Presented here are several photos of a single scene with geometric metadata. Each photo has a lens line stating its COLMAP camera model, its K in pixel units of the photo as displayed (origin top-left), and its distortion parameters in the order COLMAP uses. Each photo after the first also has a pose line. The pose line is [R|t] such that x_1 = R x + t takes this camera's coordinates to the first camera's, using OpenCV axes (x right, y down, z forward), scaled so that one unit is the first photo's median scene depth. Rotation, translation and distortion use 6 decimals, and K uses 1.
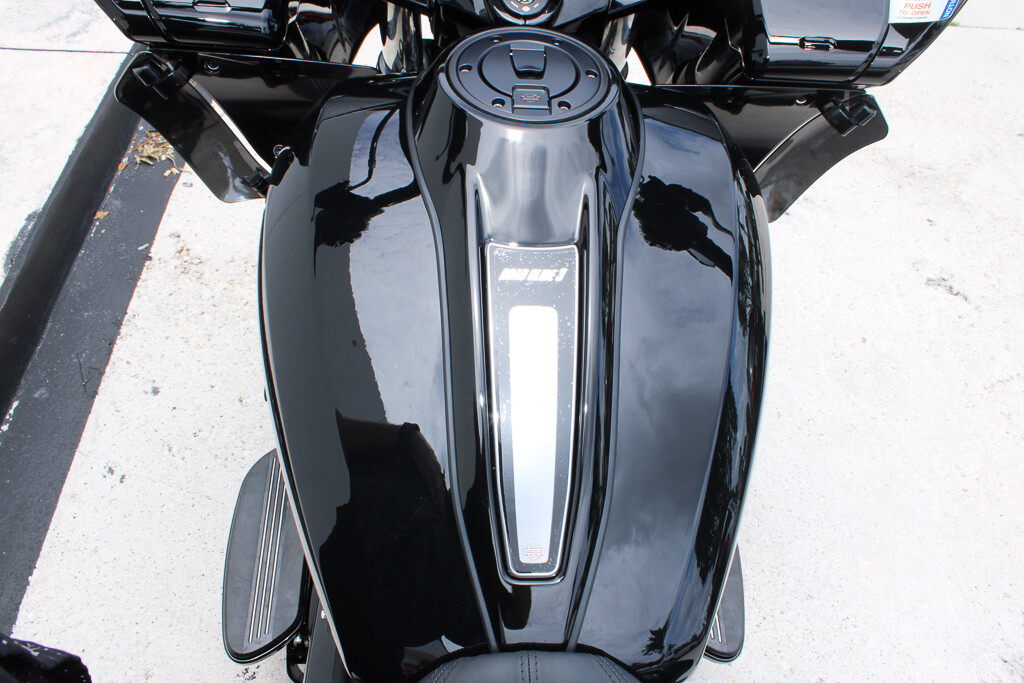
lens RADIAL K [[835.9, 0, 512.0], [0, 835.9, 341.5], [0, 0, 1]] dist [-0.169118, 0.143555]
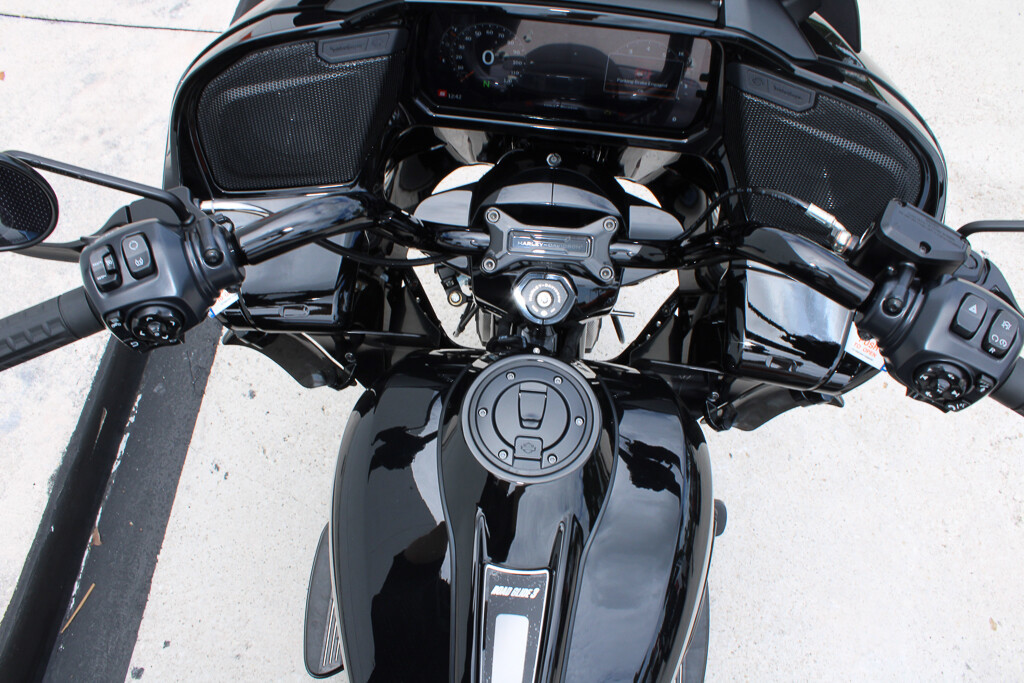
lens RADIAL K [[835.9, 0, 512.0], [0, 835.9, 341.5], [0, 0, 1]] dist [-0.169118, 0.143555]
pose [[0.991680, 0.087154, -0.094739, 0.045630], [-0.065525, 0.975230, 0.211263, -0.312079], [0.110805, -0.203297, 0.972827, -0.113671]]
